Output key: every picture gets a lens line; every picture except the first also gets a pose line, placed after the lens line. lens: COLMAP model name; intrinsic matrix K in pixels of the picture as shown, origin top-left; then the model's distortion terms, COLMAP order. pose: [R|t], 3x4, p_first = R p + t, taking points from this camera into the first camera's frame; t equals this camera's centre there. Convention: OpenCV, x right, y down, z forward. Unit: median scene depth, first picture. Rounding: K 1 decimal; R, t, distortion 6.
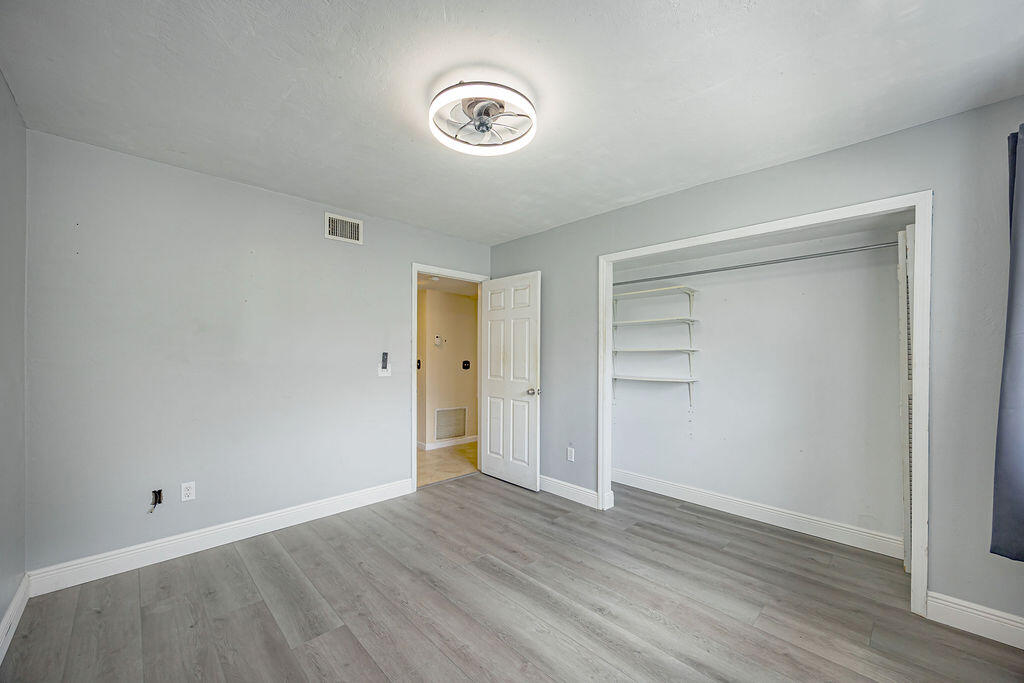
lens RADIAL K [[389.5, 0, 514.5], [0, 389.5, 355.3], [0, 0, 1]] dist [-0.001713, -0.000105]
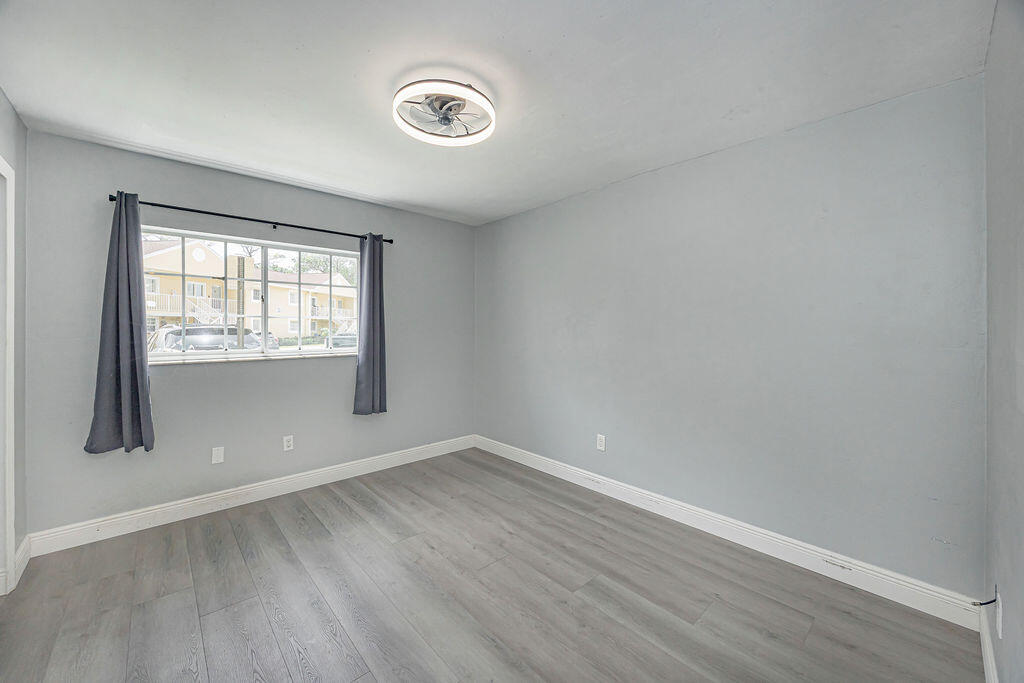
lens RADIAL K [[395.5, 0, 513.4], [0, 395.5, 325.2], [0, 0, 1]] dist [-0.001161, -0.000234]
pose [[-0.999046, -0.005927, 0.043275, -0.222832], [-0.006178, 0.999965, -0.005657, -0.017176], [-0.043240, -0.005919, -0.999047, 1.459229]]
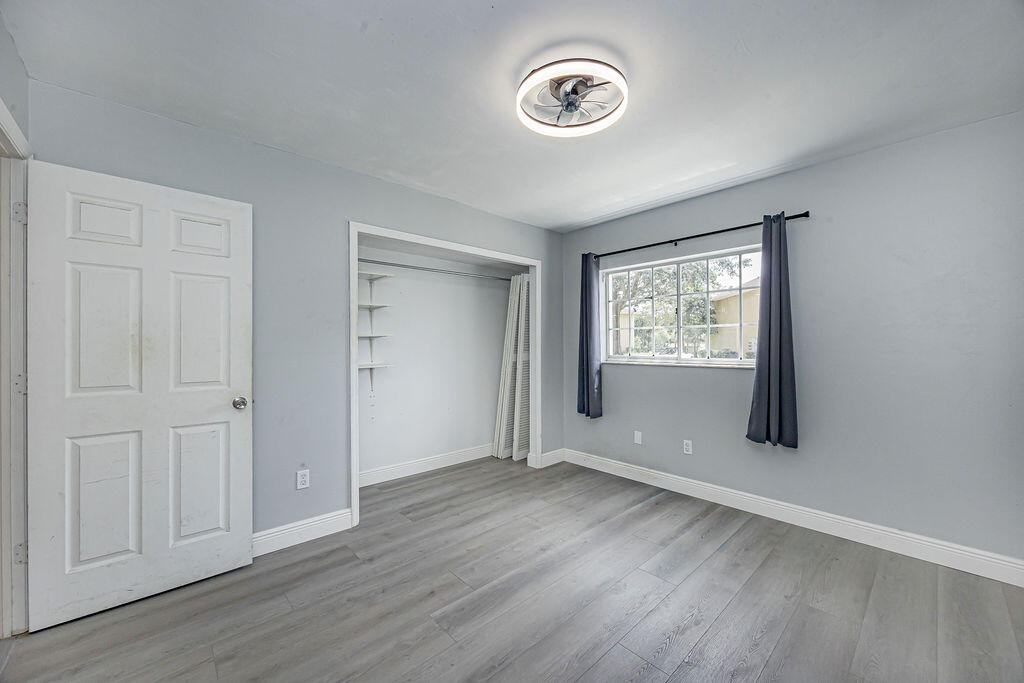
lens RADIAL K [[396.2, 0, 514.8], [0, 396.2, 341.7], [0, 0, 1]] dist [-0.001815, -0.000091]
pose [[0.032678, -0.002698, 0.999462, -0.763368], [0.002003, 0.999995, 0.002634, 0.000515], [-0.999464, 0.001916, 0.032683, 0.785056]]
